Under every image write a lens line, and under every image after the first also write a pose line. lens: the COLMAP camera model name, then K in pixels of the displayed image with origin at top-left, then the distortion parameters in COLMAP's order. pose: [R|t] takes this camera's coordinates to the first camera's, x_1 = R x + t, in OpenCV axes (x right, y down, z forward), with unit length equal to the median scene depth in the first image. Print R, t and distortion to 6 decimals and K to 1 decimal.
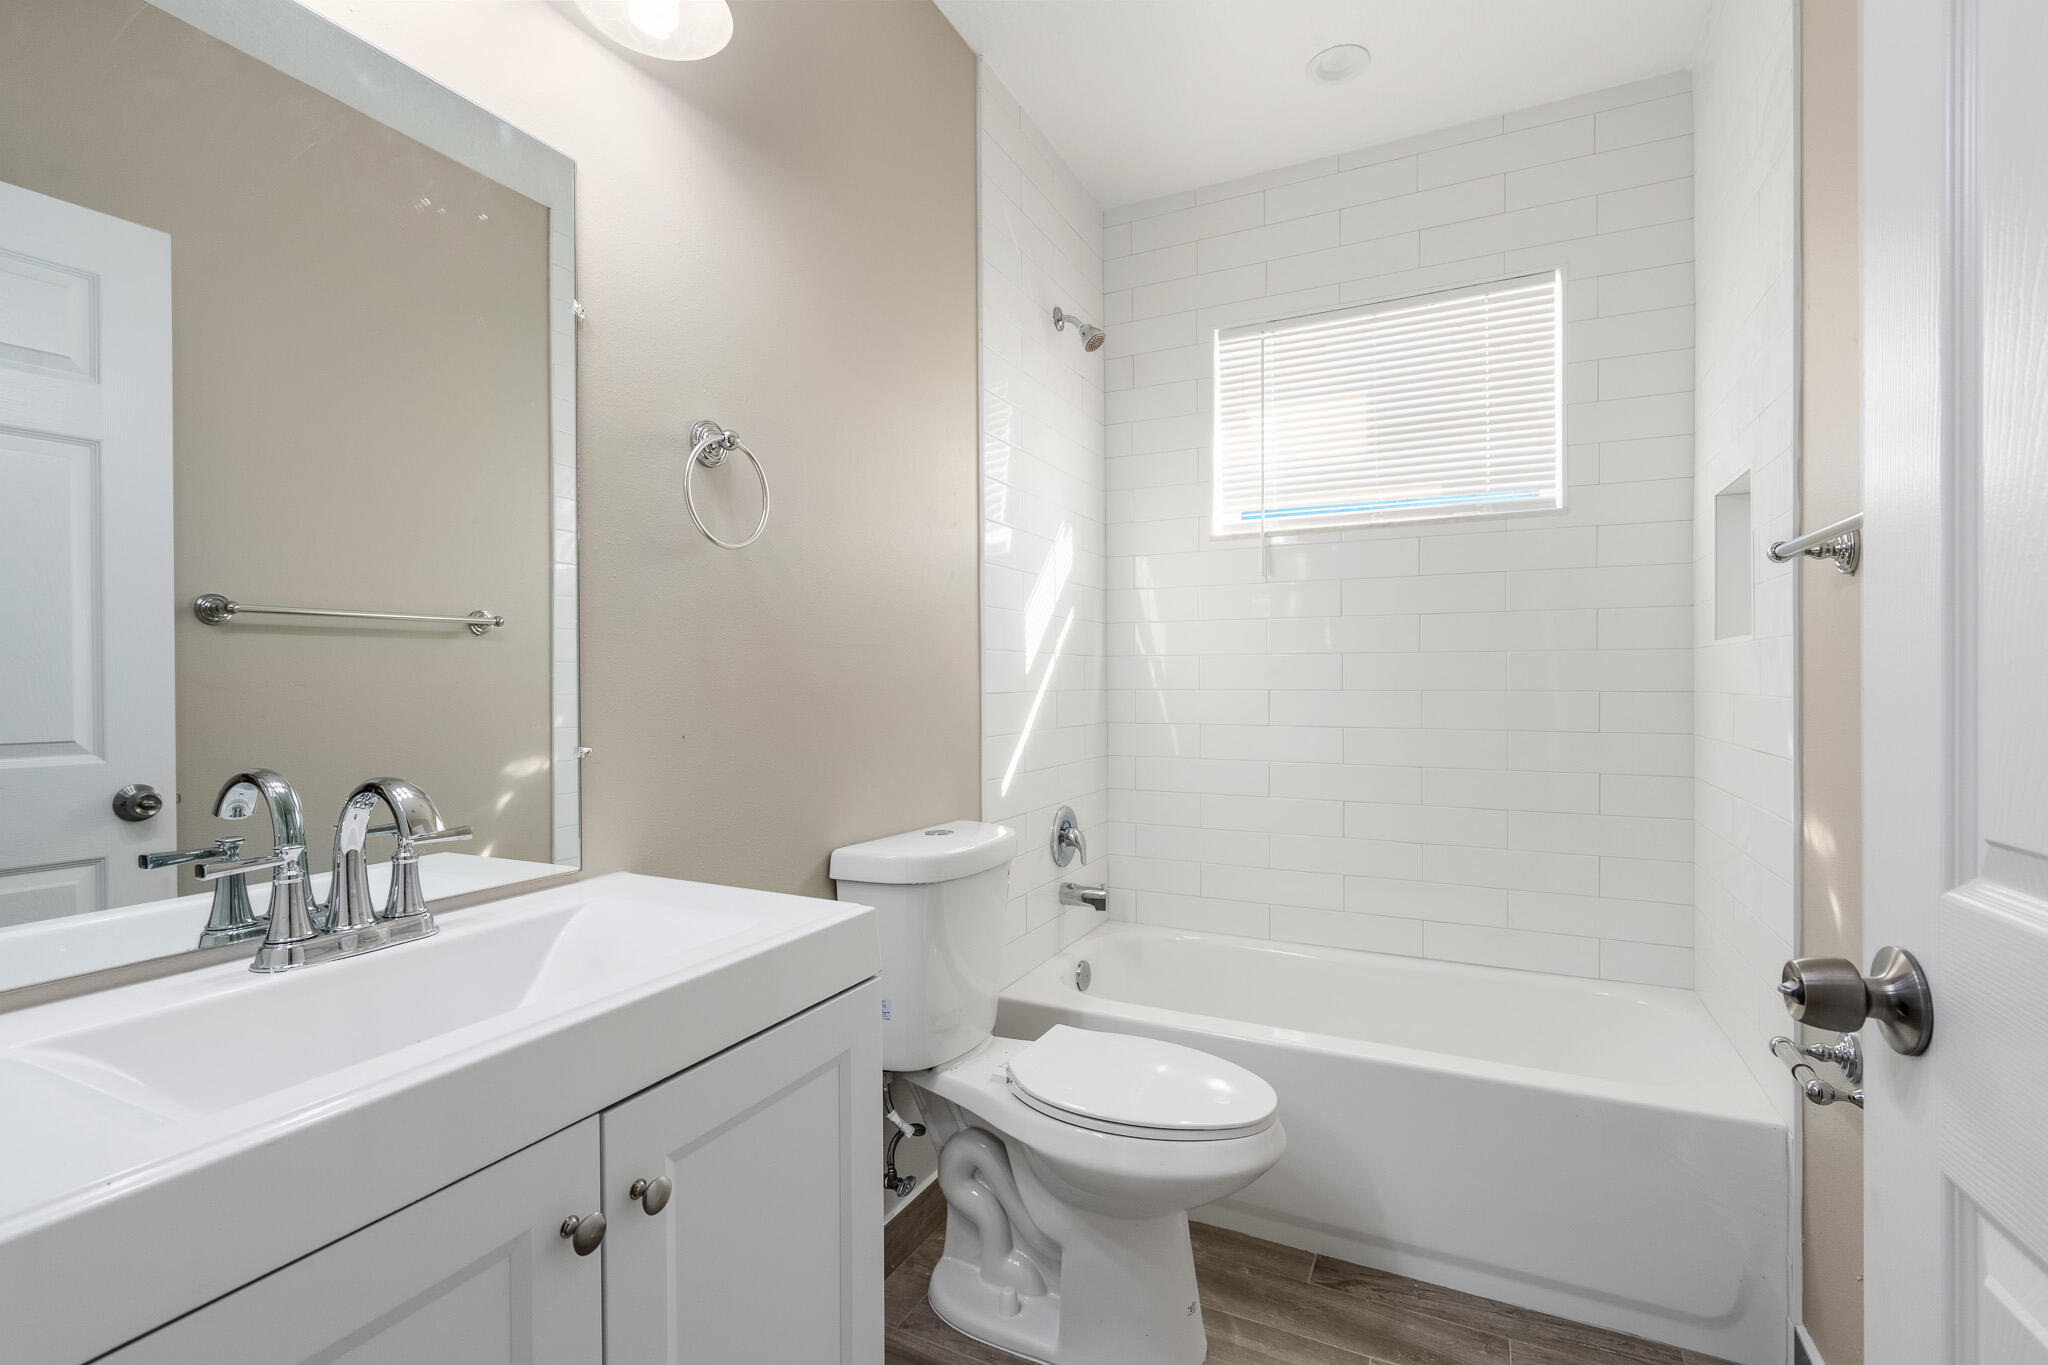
lens RADIAL K [[922.1, 0, 1023.4], [0, 922.1, 686.0], [0, 0, 1]] dist [-0.000370, 0.001342]
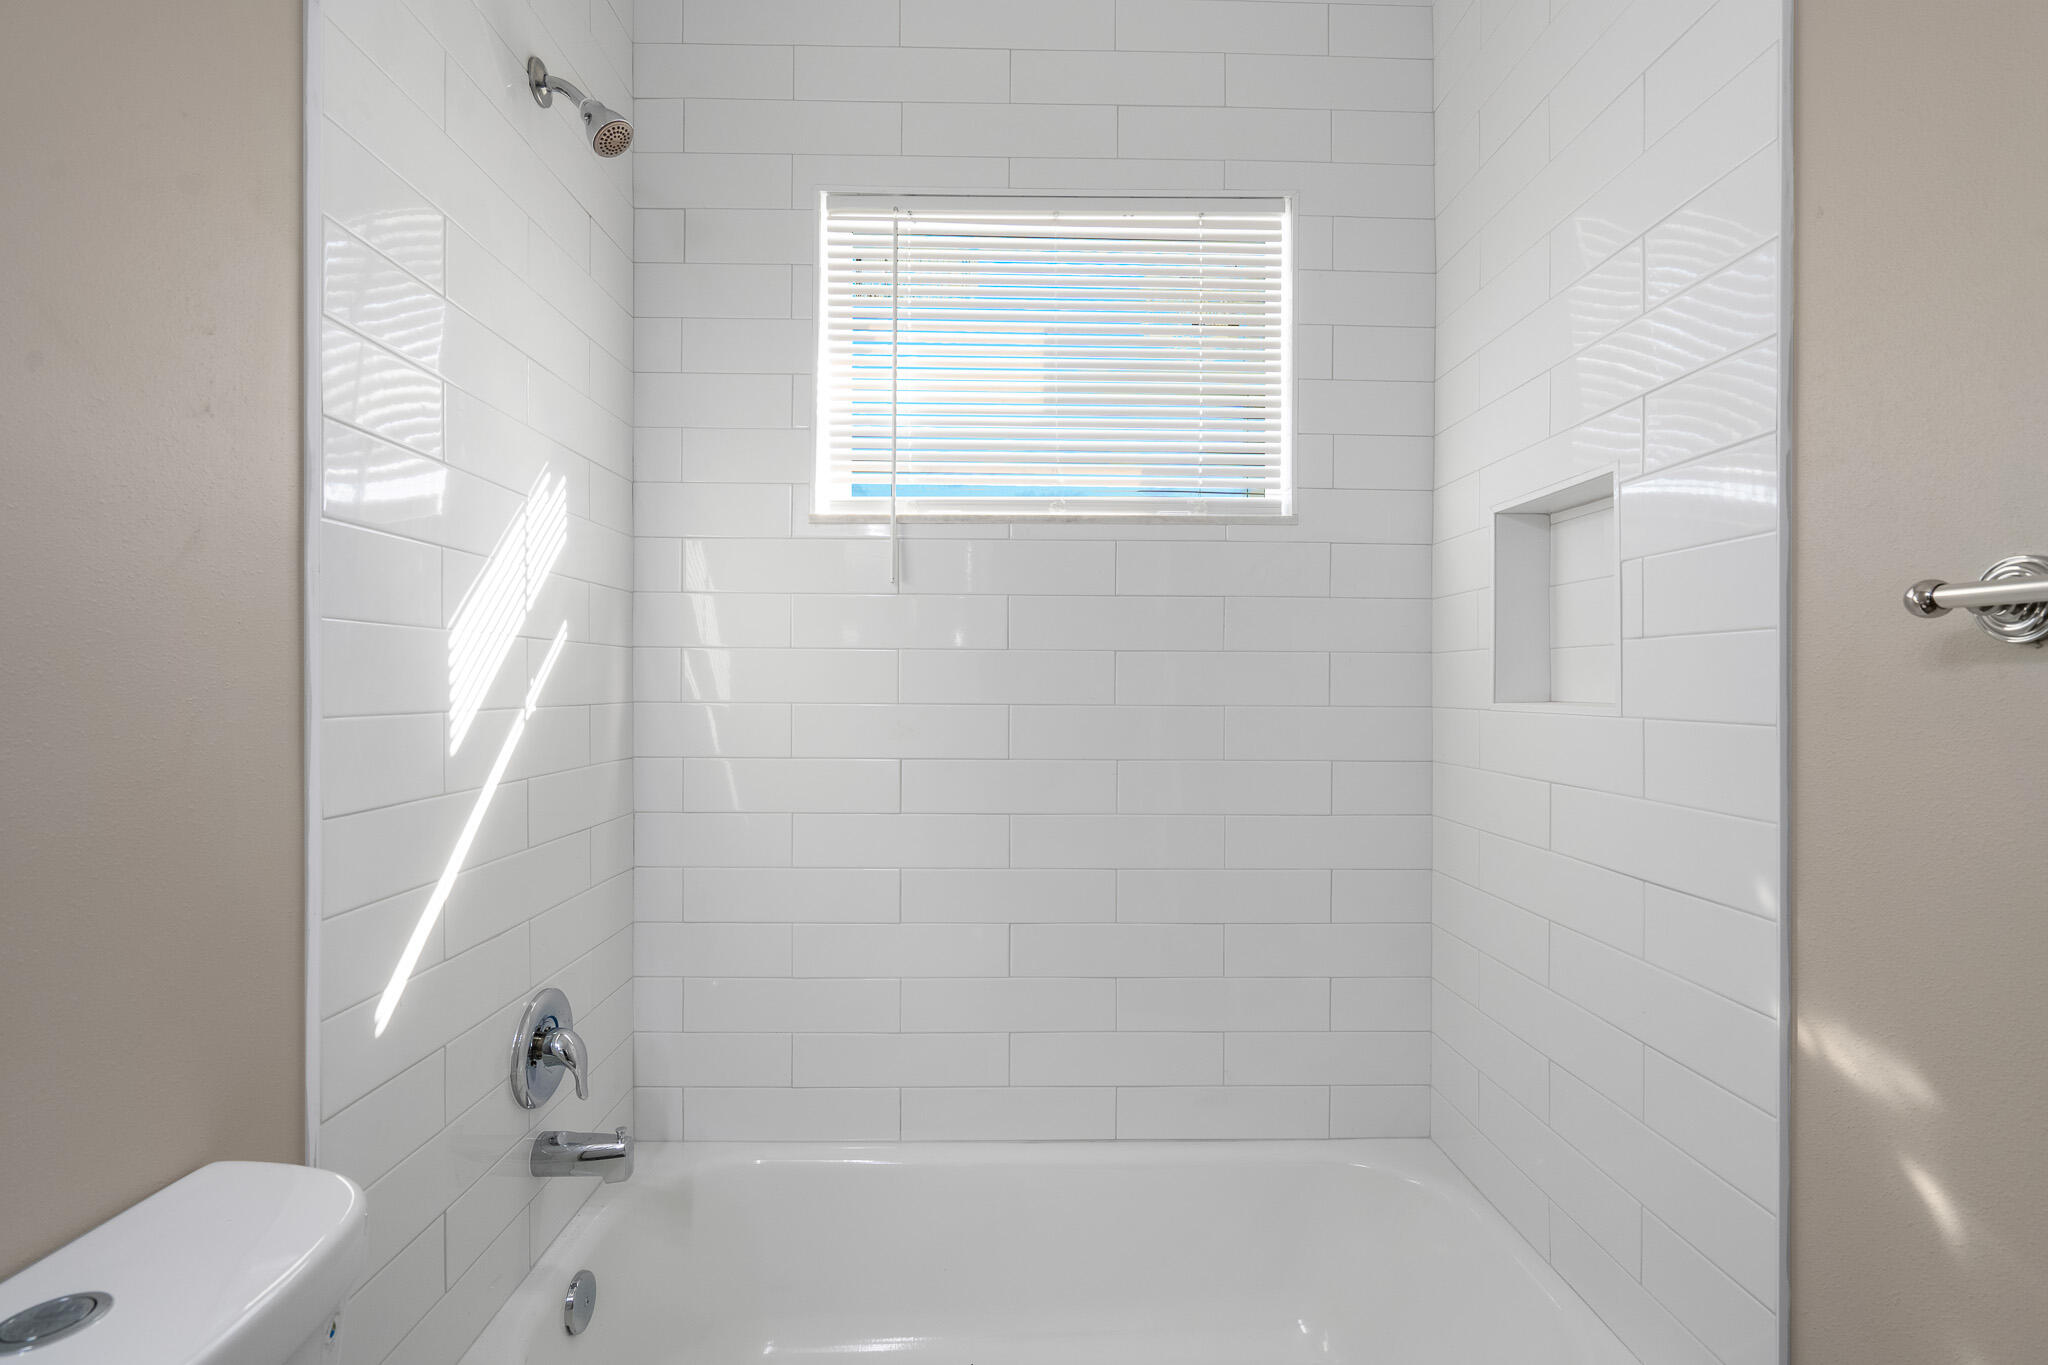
lens RADIAL K [[919.4, 0, 1024.1], [0, 919.4, 673.8], [0, 0, 1]] dist [-0.006187, 0.000278]
pose [[0.884888, 0.009724, 0.465702, 0.042754], [-0.003528, 0.999893, -0.014173, -0.048693], [-0.465790, 0.010899, 0.884828, 0.402288]]
